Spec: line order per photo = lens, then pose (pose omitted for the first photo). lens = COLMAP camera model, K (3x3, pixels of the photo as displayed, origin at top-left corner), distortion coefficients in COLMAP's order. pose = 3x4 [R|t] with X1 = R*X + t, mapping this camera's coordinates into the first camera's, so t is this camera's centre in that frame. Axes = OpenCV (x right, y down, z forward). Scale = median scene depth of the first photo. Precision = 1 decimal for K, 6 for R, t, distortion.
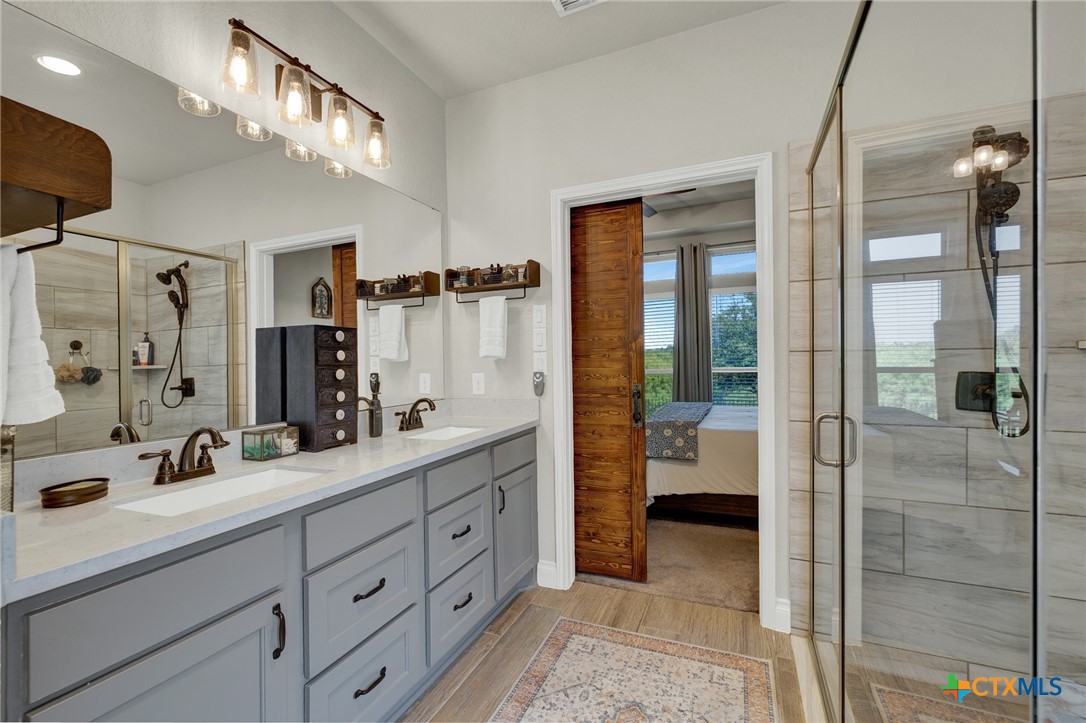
lens RADIAL K [[471.2, 0, 523.8], [0, 471.2, 365.6], [0, 0, 1]] dist [-0.001666, 0.000049]
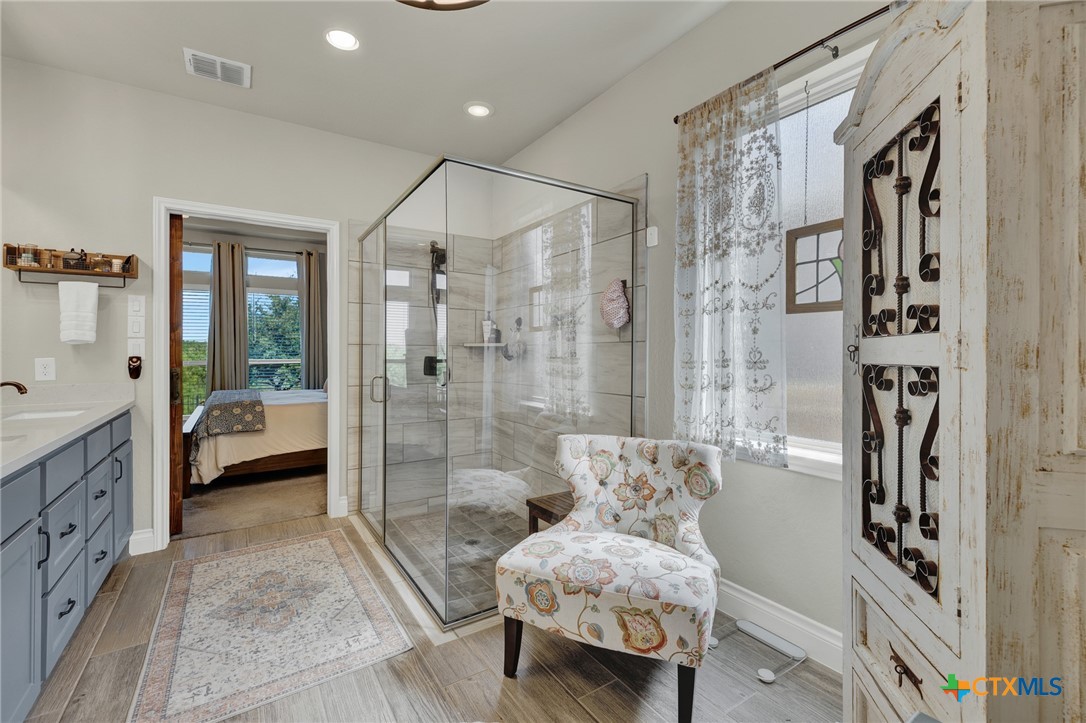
lens RADIAL K [[474.8, 0, 538.9], [0, 474.8, 358.0], [0, 0, 1]] dist [-0.002604, -0.000419]
pose [[0.539919, 0.006126, 0.841695, -0.435981], [0.000677, 0.999970, -0.007712, 0.029044], [-0.841717, 0.004734, 0.539898, -0.425827]]
